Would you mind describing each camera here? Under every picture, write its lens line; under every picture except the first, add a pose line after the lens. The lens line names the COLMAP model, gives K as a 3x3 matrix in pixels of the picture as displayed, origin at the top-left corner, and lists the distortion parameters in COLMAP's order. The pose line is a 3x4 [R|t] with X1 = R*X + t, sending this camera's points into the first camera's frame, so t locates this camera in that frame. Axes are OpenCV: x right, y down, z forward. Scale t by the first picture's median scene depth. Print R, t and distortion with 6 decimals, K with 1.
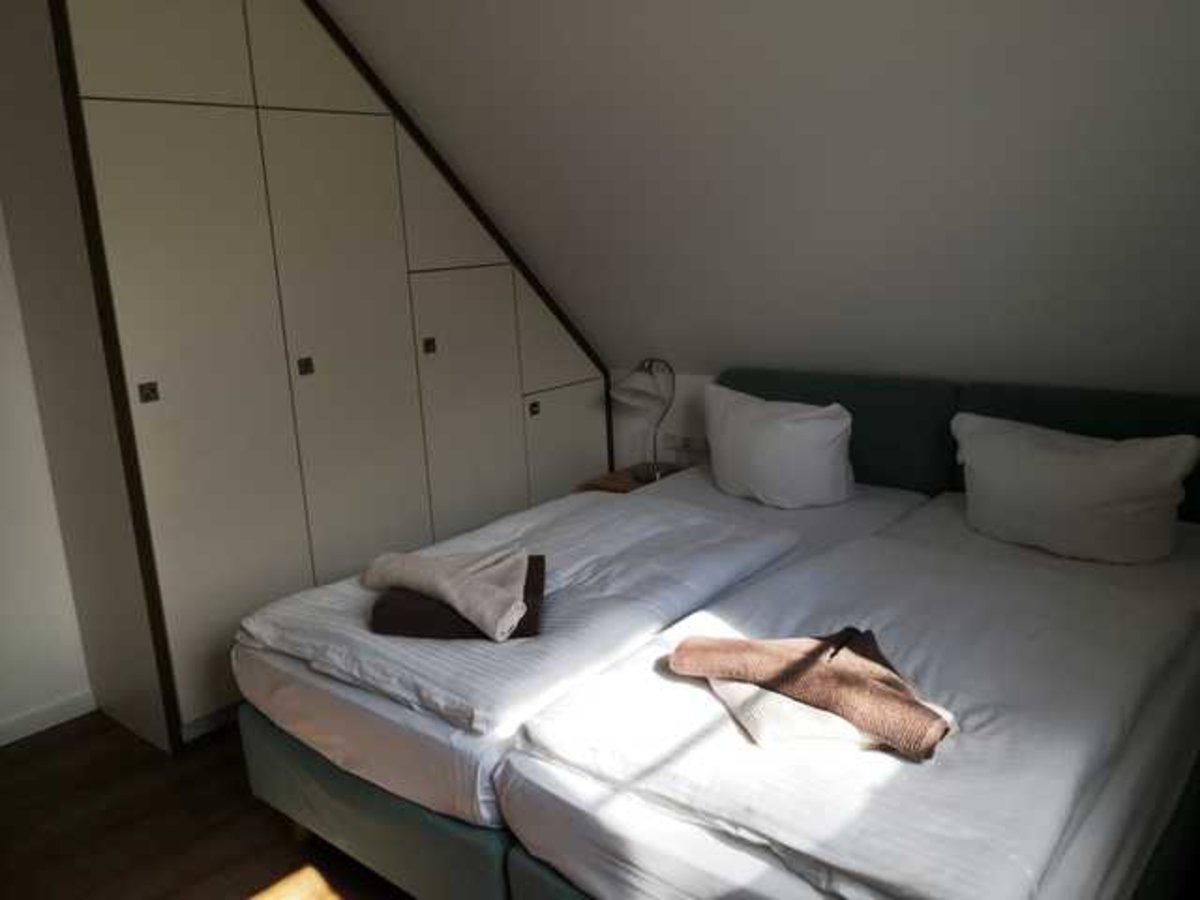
lens RADIAL K [[988.8, 0, 603.2], [0, 988.8, 426.9], [0, 0, 1]] dist [0.068366, -0.122650]
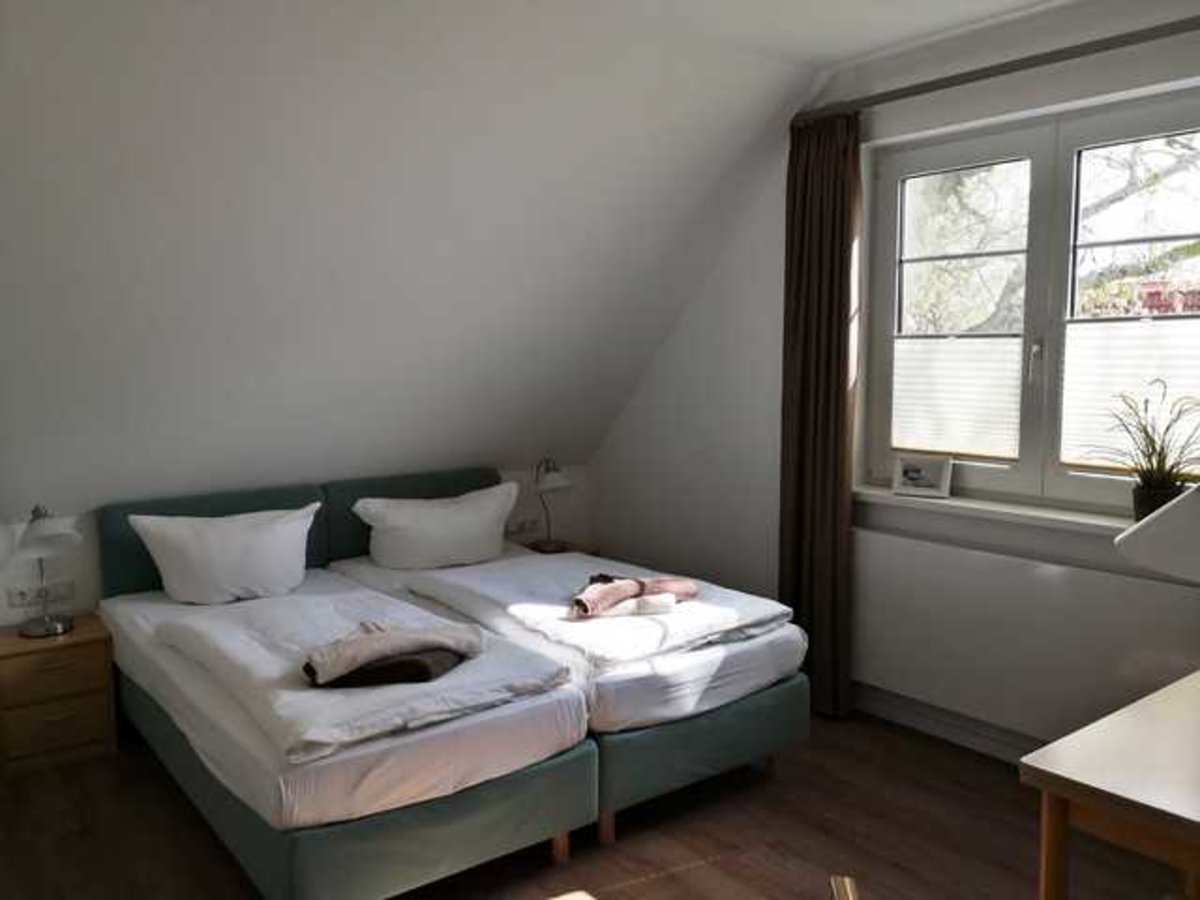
lens RADIAL K [[988.8, 0, 603.2], [0, 988.8, 426.9], [0, 0, 1]] dist [0.068366, -0.122650]
pose [[0.199802, -0.029951, 0.979378, -1.481738], [0.204233, 0.978852, -0.011730, -0.042814], [-0.958315, 0.202365, 0.201694, 0.525710]]
